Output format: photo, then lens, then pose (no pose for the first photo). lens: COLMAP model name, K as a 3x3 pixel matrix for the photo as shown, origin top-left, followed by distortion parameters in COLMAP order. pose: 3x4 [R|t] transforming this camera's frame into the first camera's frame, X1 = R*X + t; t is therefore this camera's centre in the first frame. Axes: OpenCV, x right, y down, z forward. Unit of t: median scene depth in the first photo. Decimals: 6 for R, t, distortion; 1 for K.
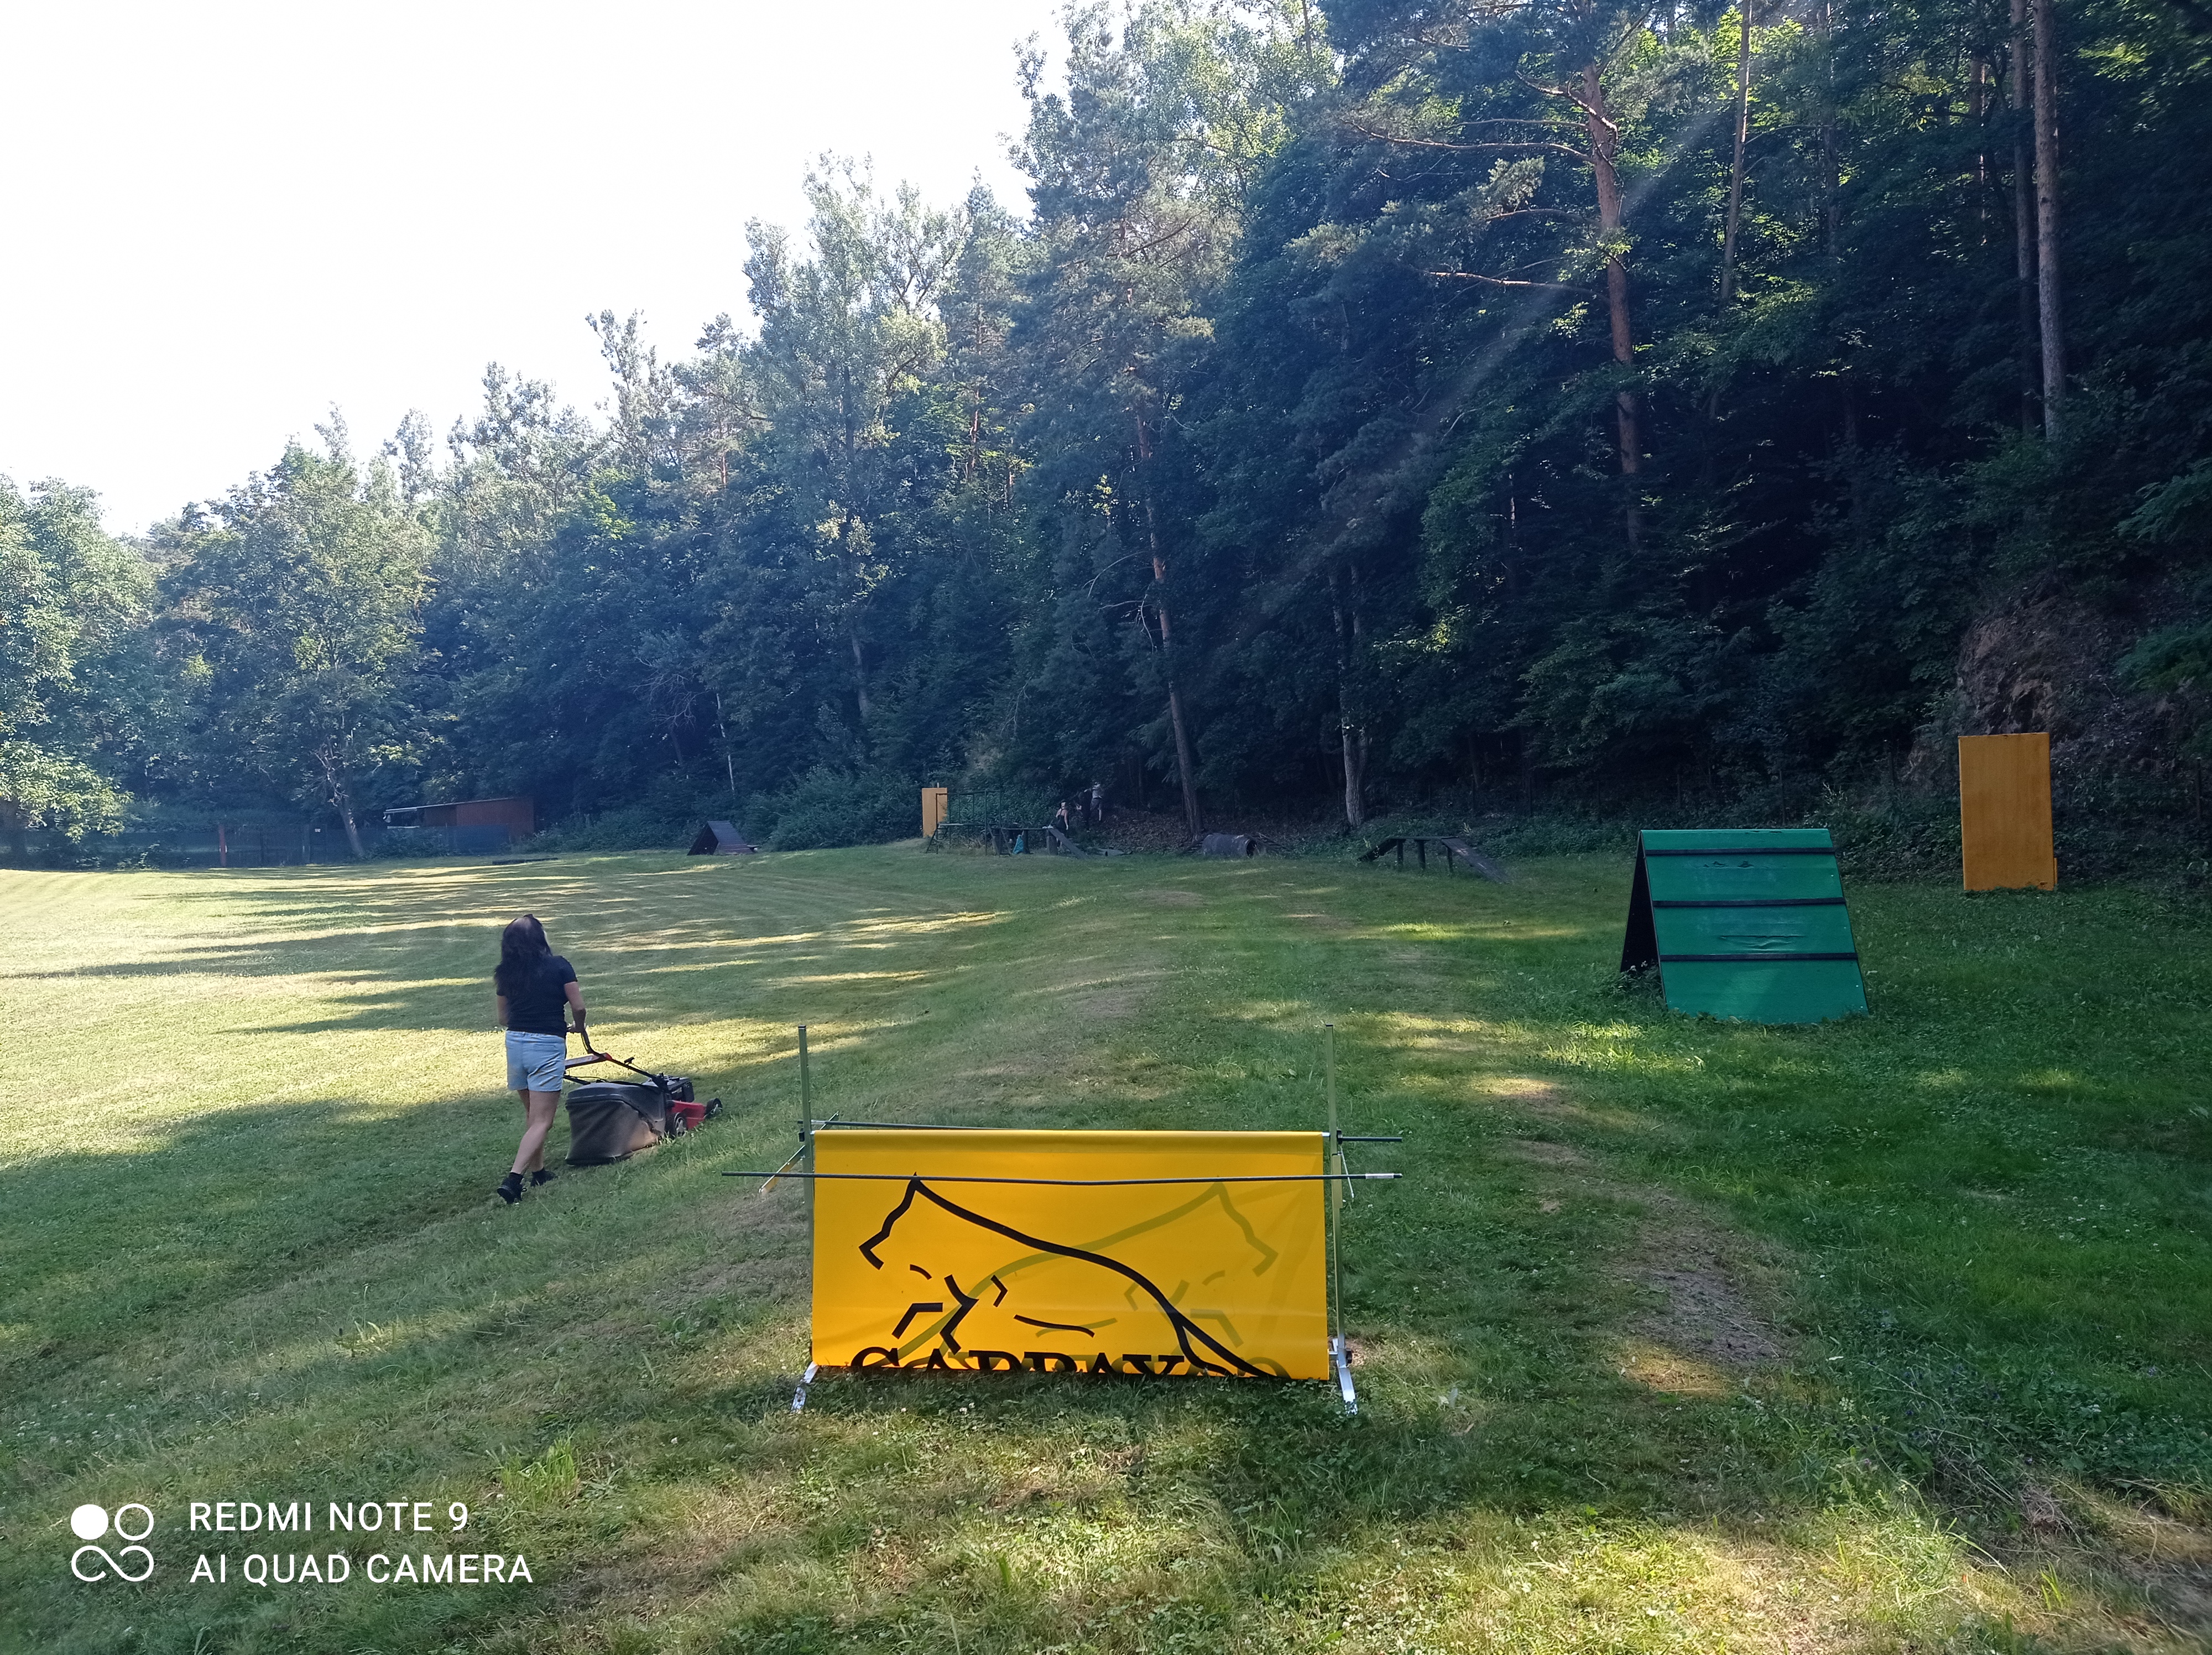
lens RADIAL K [[1683.2, 0, 1122.3], [0, 1683.2, 837.9], [0, 0, 1]] dist [0.080360, -0.094155]
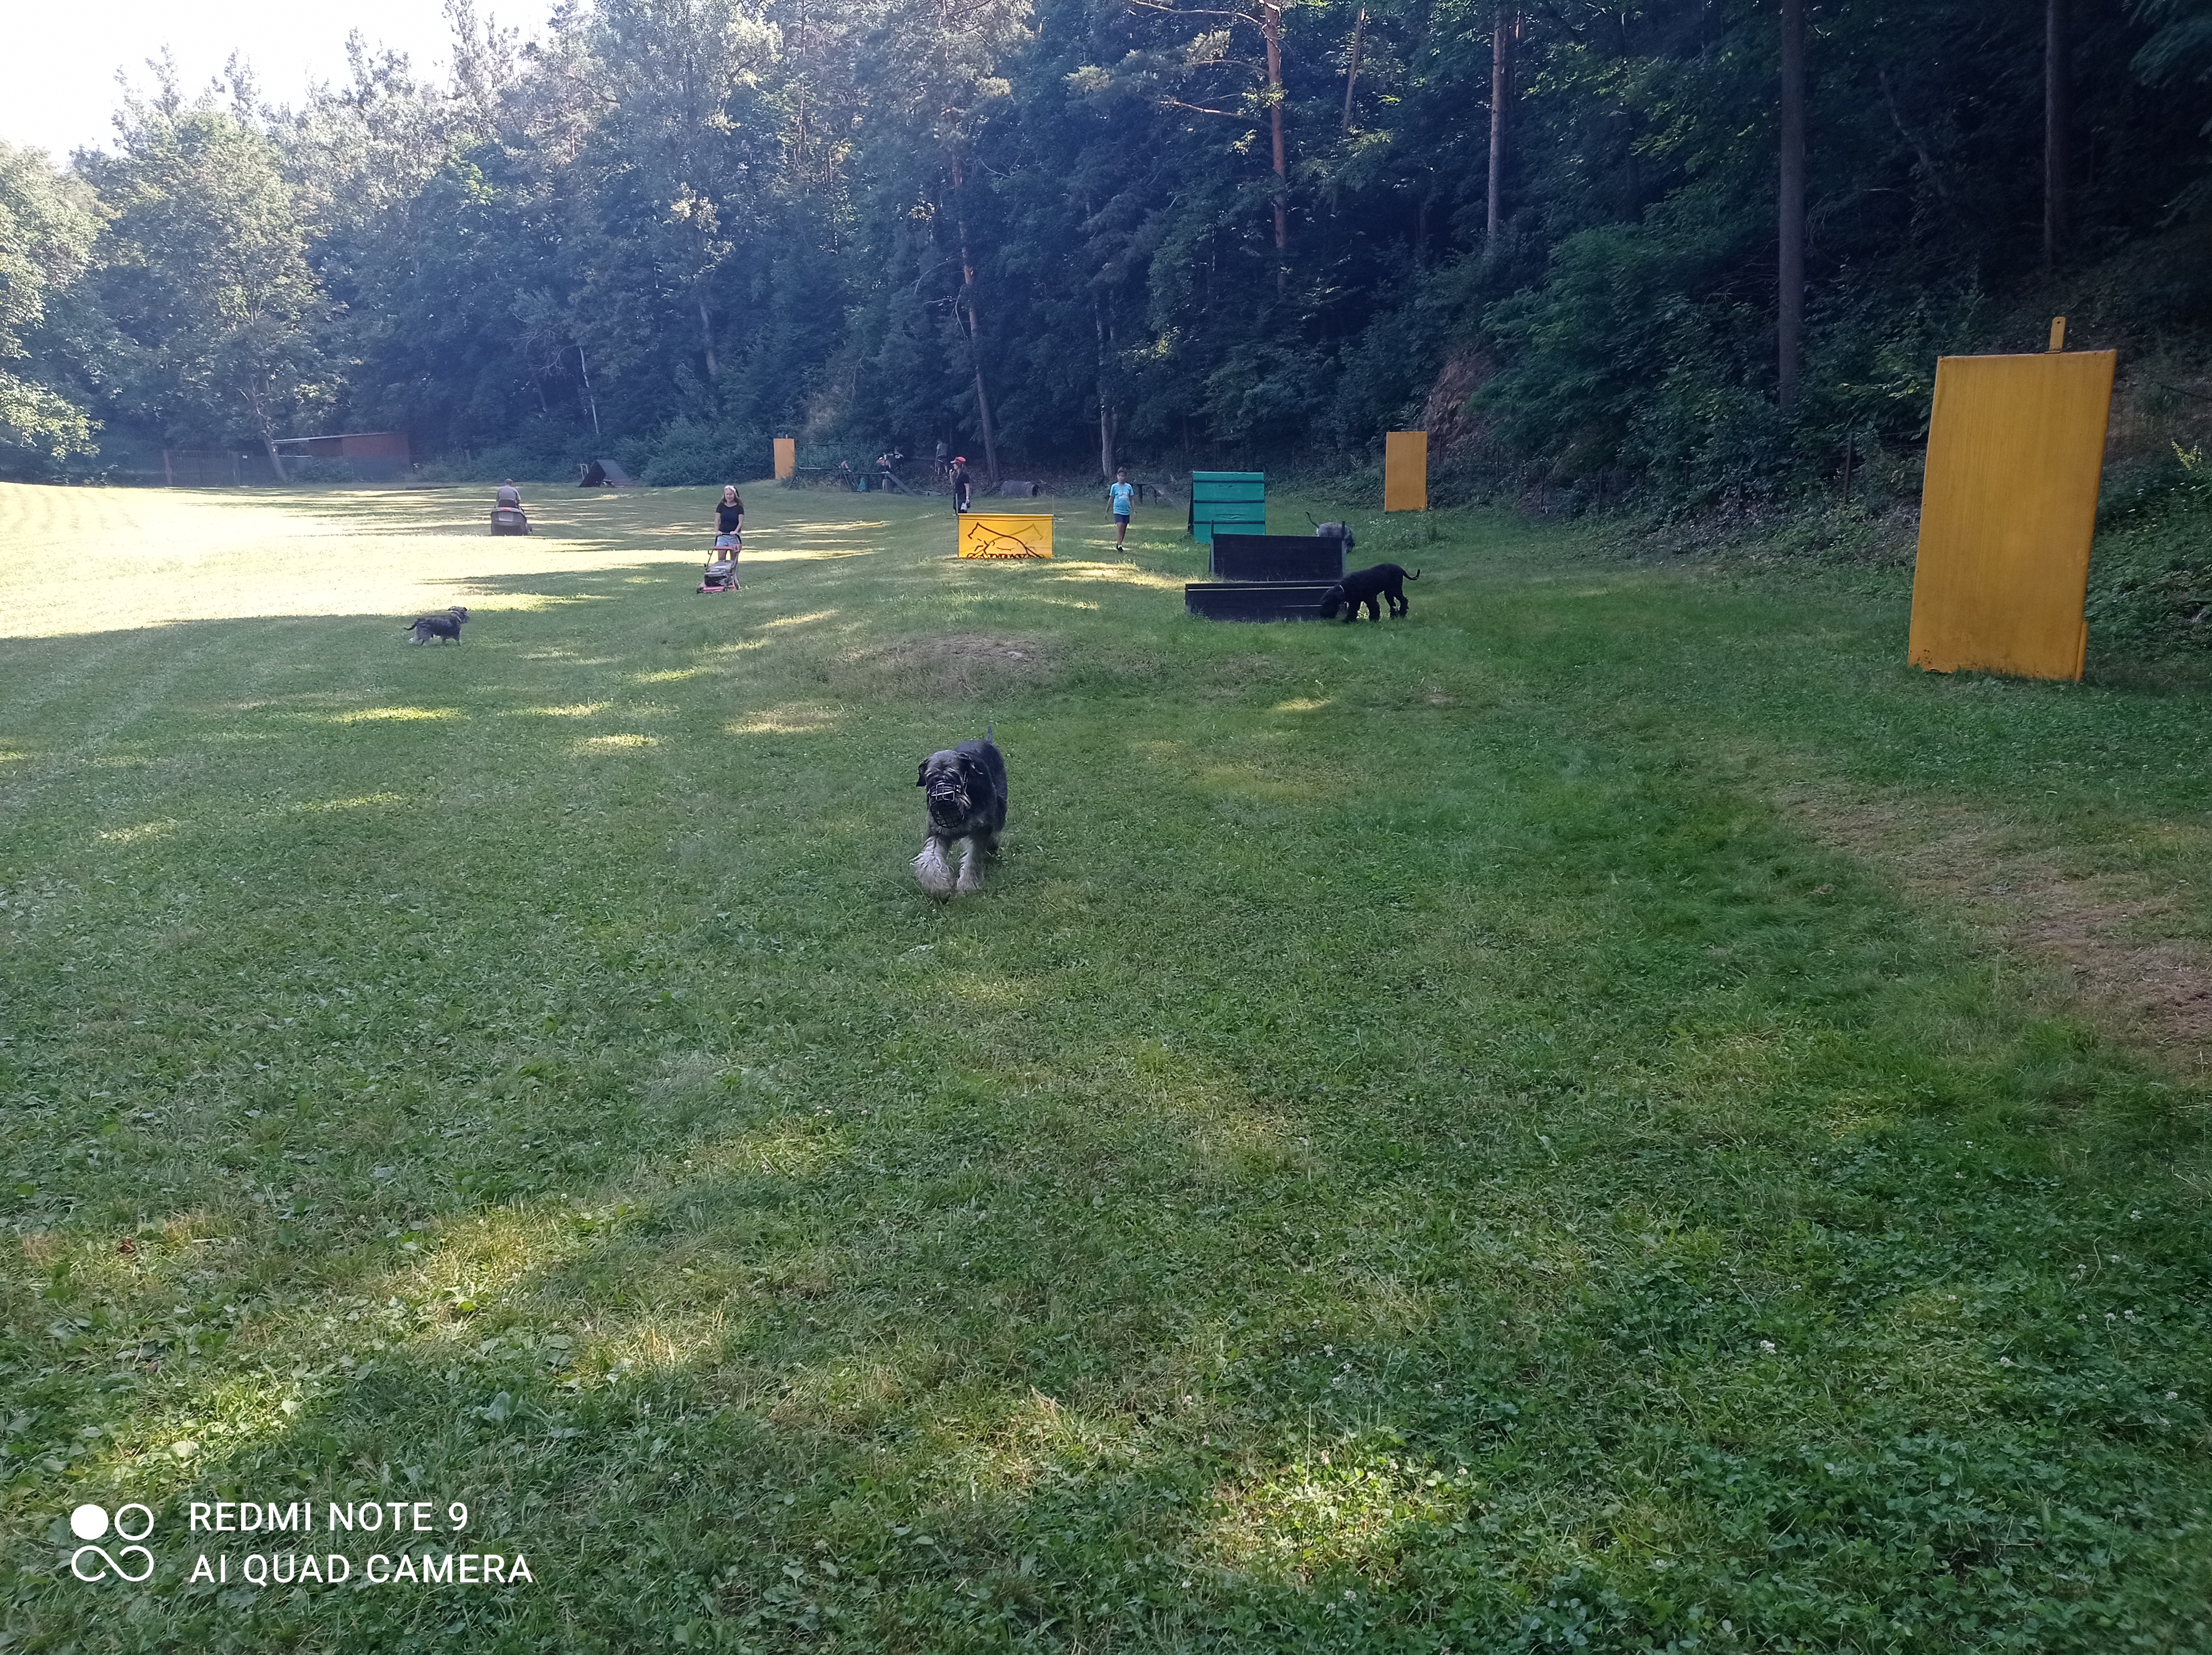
lens RADIAL K [[1683.2, 0, 1126.1], [0, 1683.2, 813.8], [0, 0, 1]] dist [0.080360, -0.094155]
pose [[0.991589, 0.000918, 0.129420, -0.027714], [-0.024710, 0.982923, 0.182352, 0.010638], [-0.127043, -0.184016, 0.974678, -0.387939]]
